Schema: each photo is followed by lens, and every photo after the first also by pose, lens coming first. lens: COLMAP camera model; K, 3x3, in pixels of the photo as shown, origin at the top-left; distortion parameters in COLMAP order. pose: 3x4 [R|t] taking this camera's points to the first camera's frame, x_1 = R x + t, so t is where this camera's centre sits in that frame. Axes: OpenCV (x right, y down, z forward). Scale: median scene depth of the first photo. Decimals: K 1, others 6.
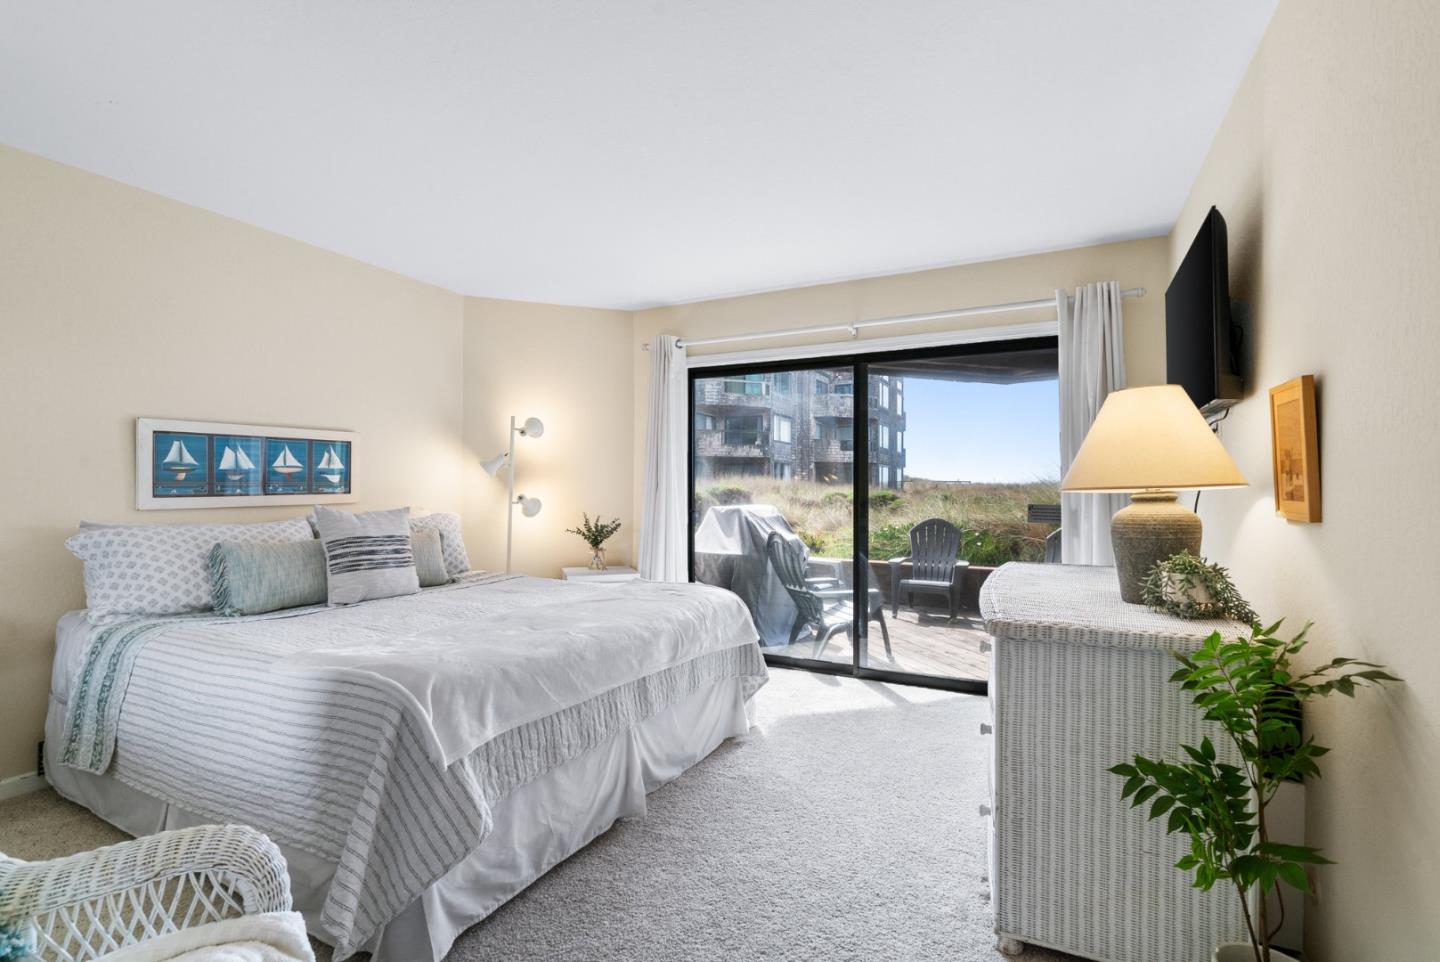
lens RADIAL K [[666.3, 0, 722.4], [0, 666.3, 484.9], [0, 0, 1]] dist [-0.004953, 0.001530]
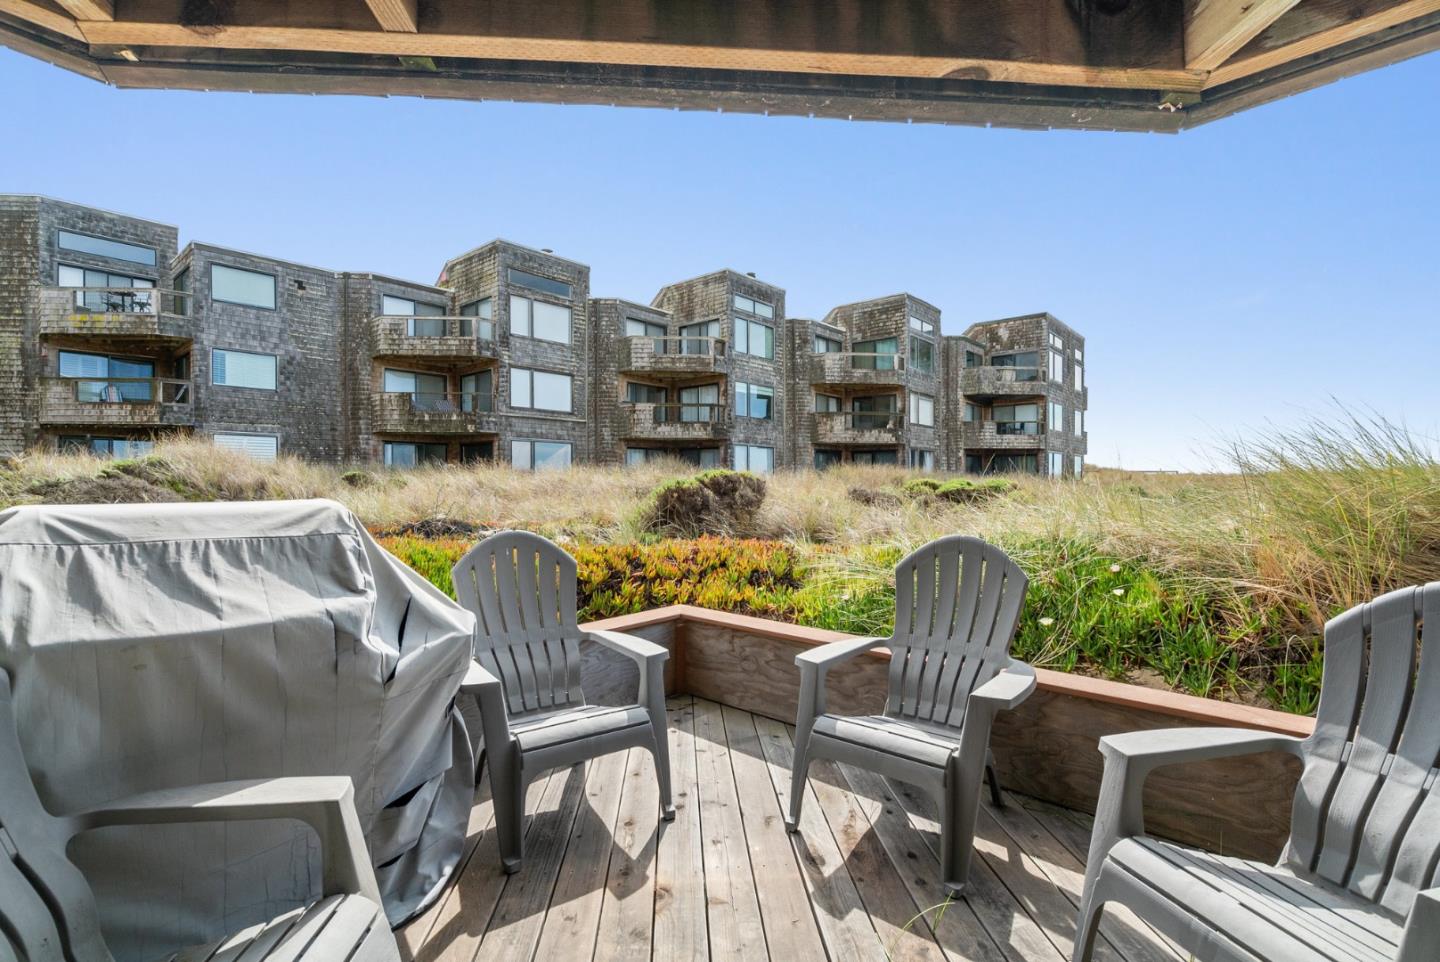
lens RADIAL K [[666.3, 0, 719.2], [0, 666.3, 487.0], [0, 0, 1]] dist [-0.004953, 0.001530]
pose [[0.968107, 0.000298, -0.250536, 0.050354], [0.002881, 0.999920, 0.012322, 0.003060], [0.250520, -0.012651, 0.968029, 0.107868]]
